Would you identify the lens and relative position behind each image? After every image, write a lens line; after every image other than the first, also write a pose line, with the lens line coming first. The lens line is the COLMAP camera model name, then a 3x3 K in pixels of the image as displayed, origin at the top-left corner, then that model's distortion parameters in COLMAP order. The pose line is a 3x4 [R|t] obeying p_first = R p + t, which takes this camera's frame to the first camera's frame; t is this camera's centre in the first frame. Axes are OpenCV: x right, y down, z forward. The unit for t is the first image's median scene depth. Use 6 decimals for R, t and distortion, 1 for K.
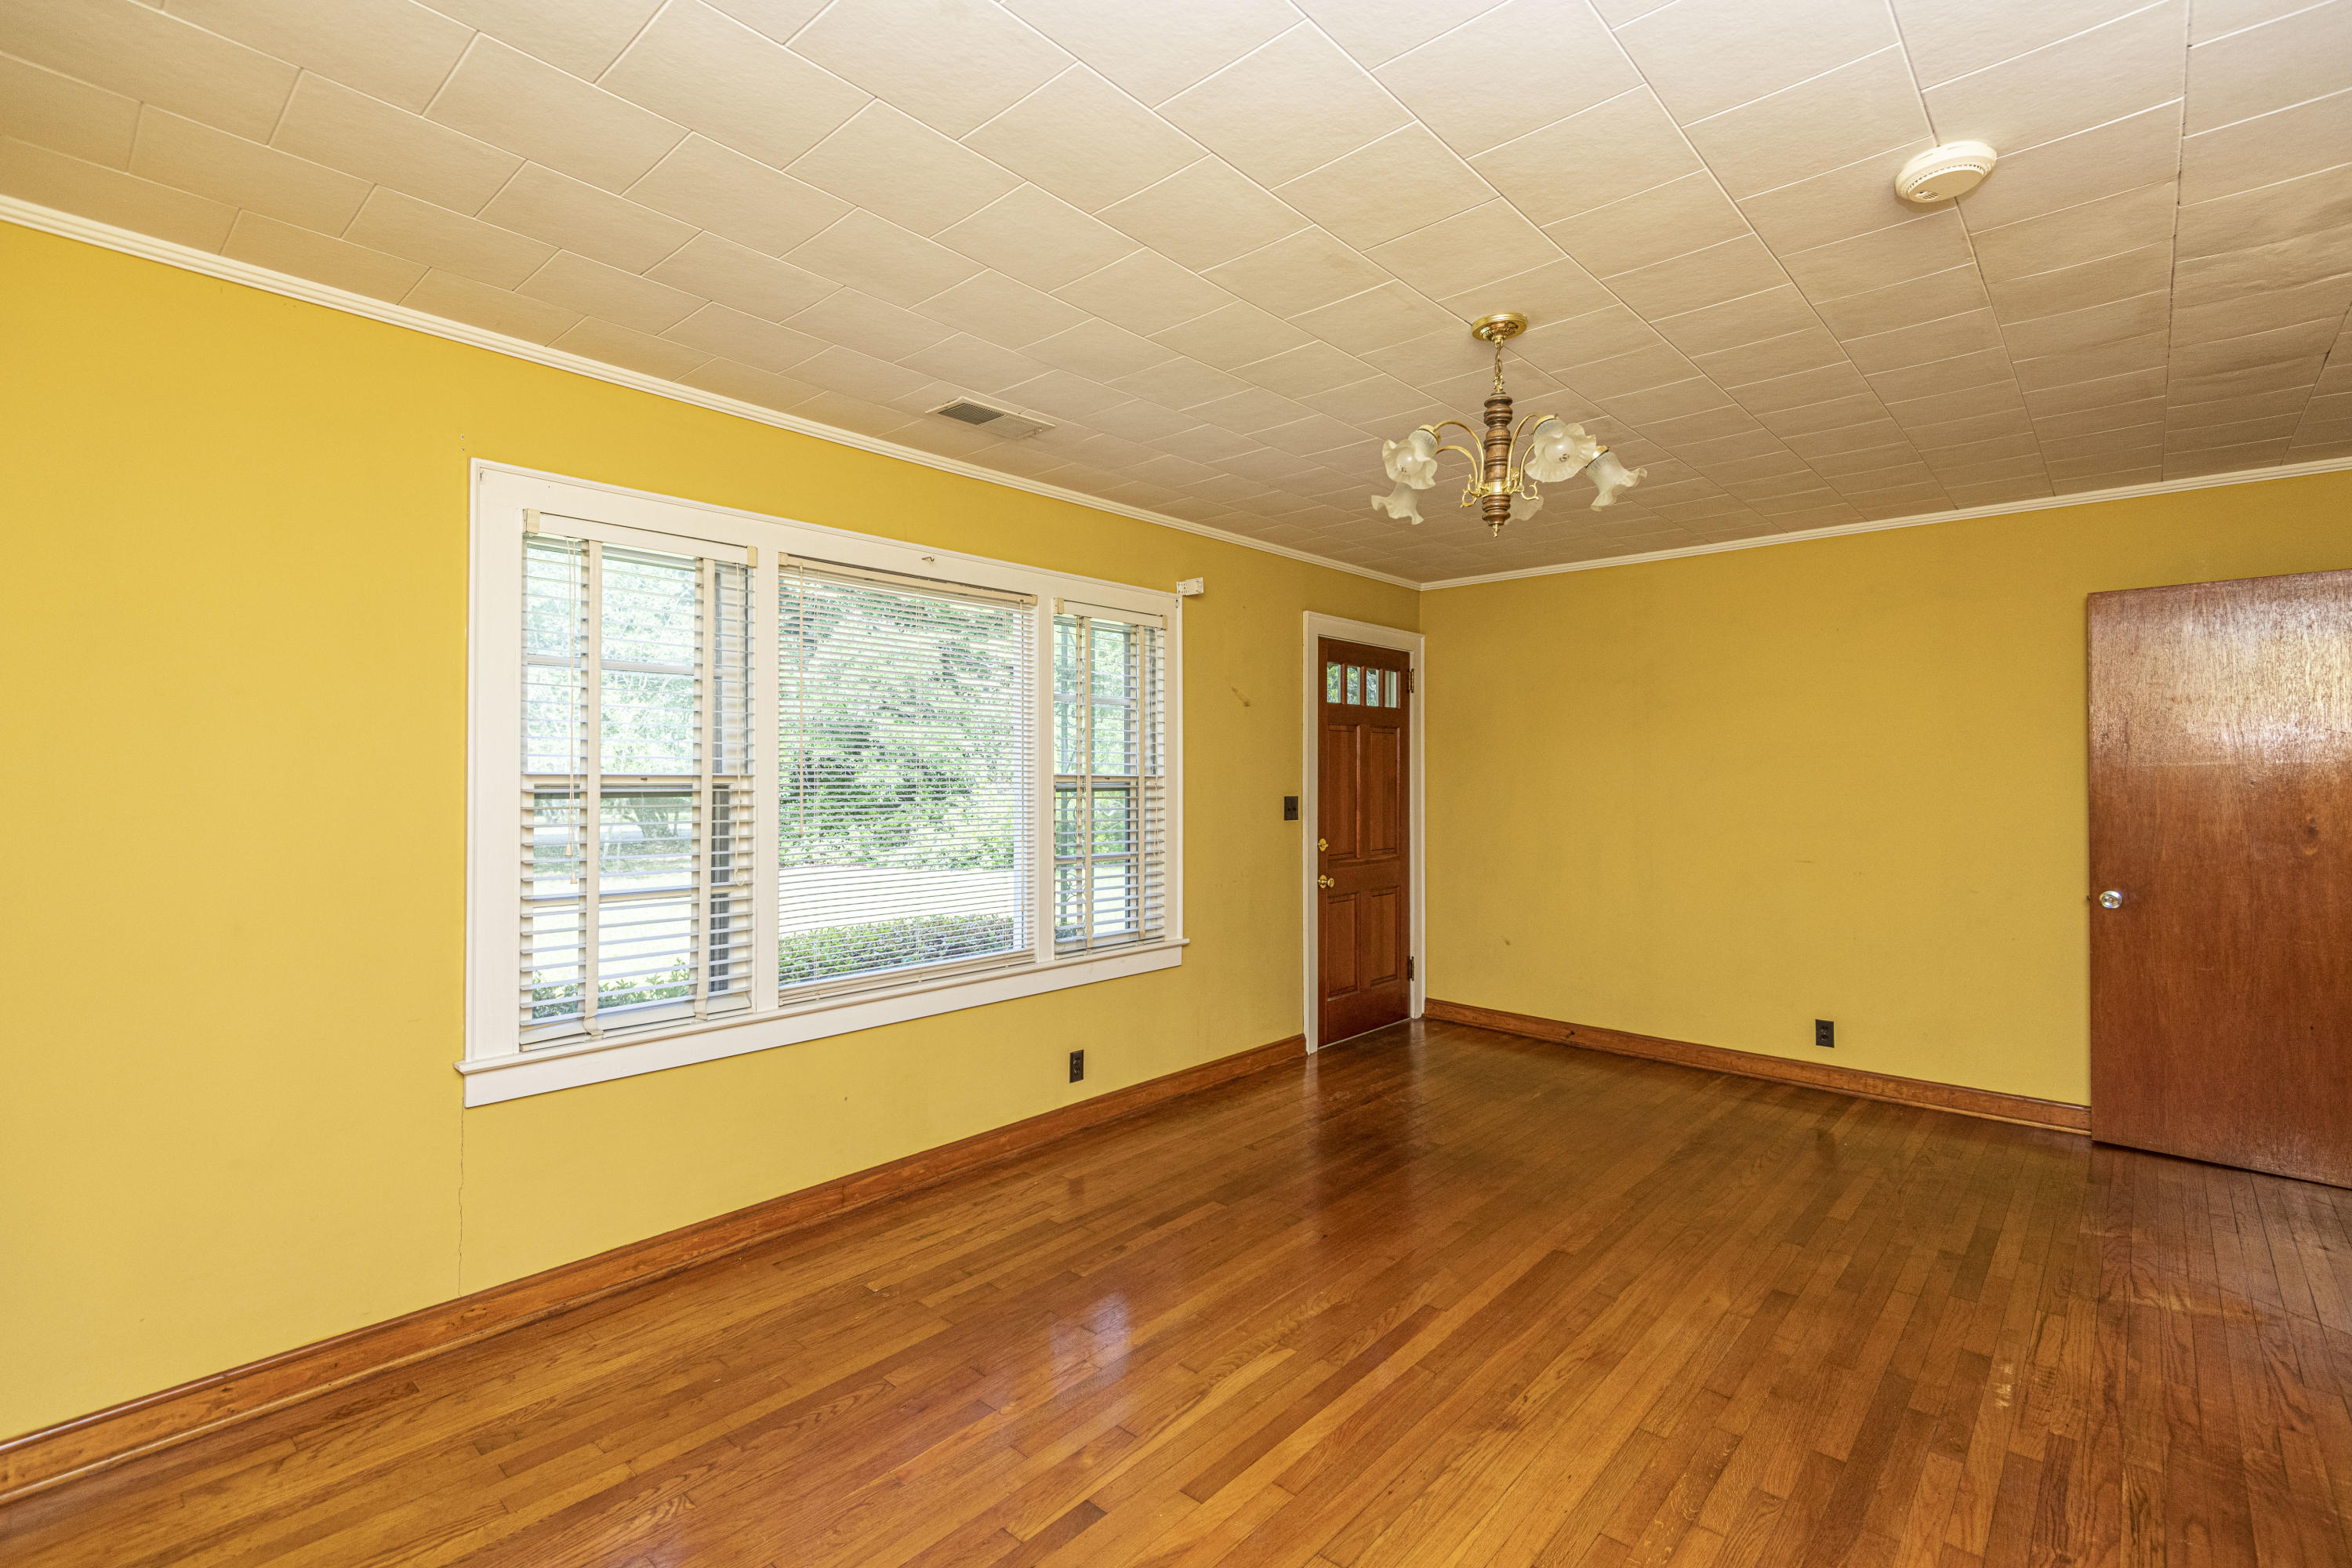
lens RADIAL K [[1058.0, 0, 1186.2], [0, 1058.0, 765.5], [0, 0, 1]] dist [0.028524, -0.015013]
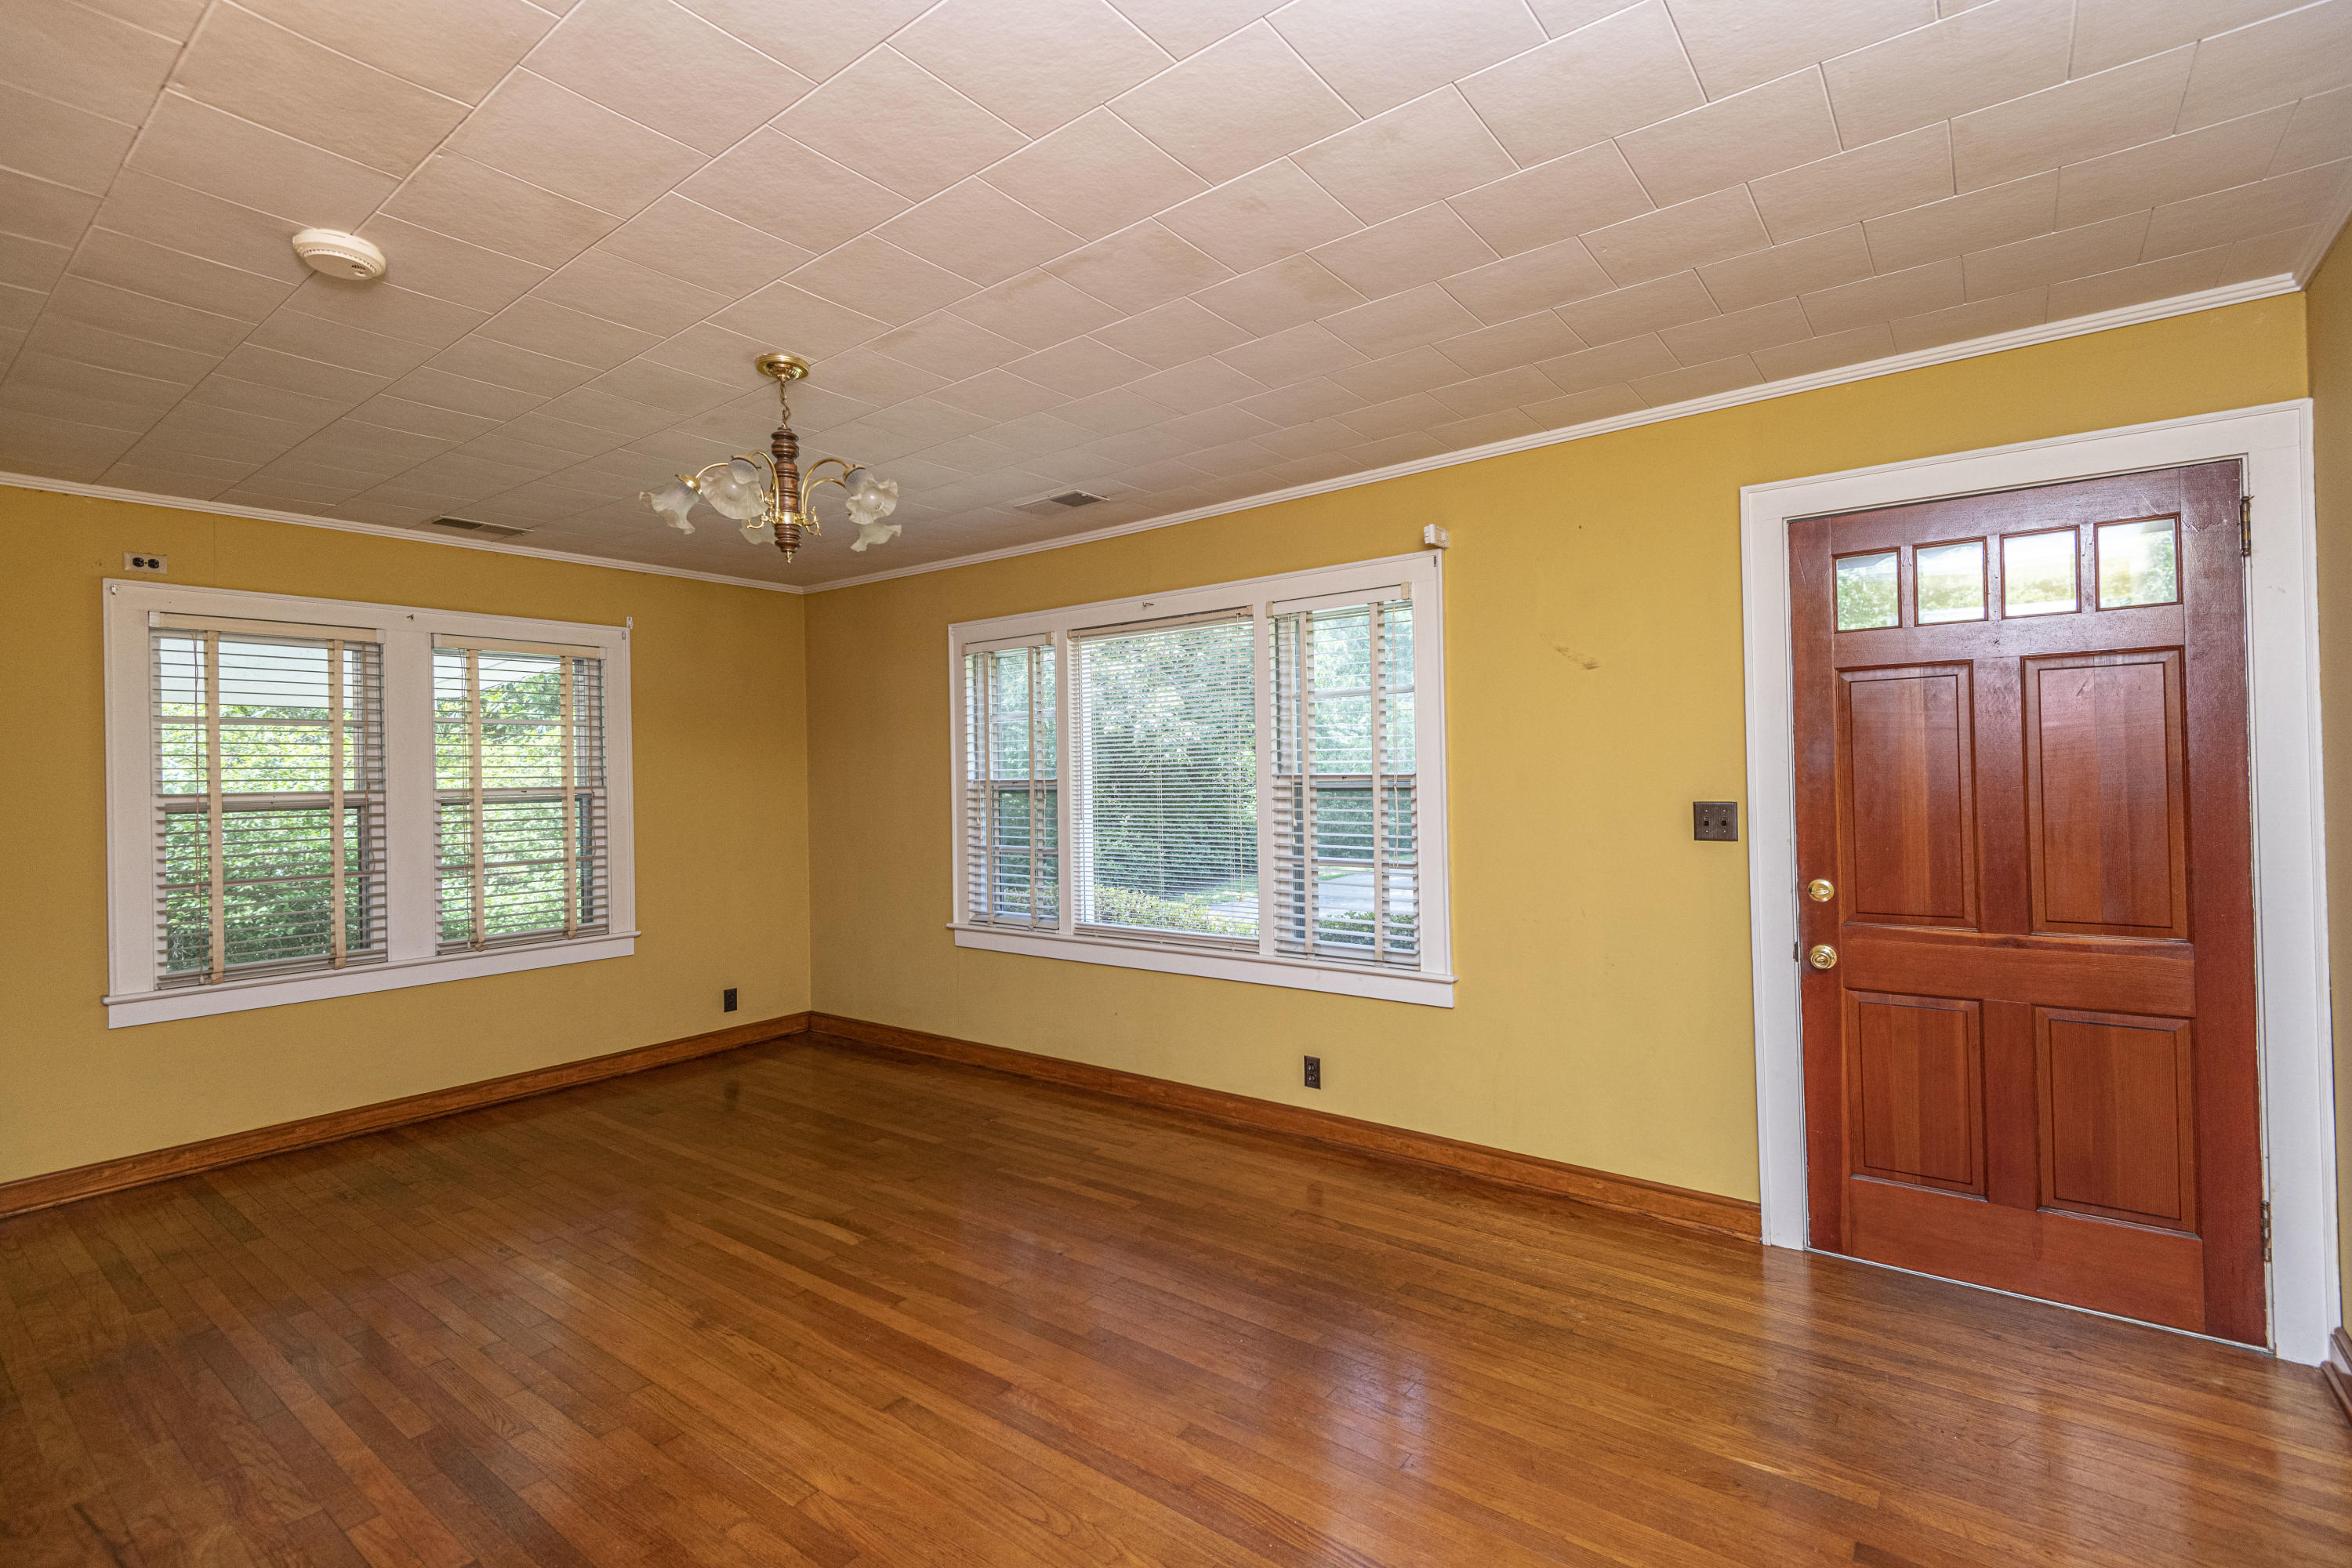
lens RADIAL K [[1058.0, 0, 1186.2], [0, 1058.0, 765.5], [0, 0, 1]] dist [0.028524, -0.015013]
pose [[0.080022, -0.009336, -0.996749, 0.963910], [0.028772, 0.999561, -0.007053, 0.004997], [0.996378, -0.028114, 0.080255, 0.907607]]
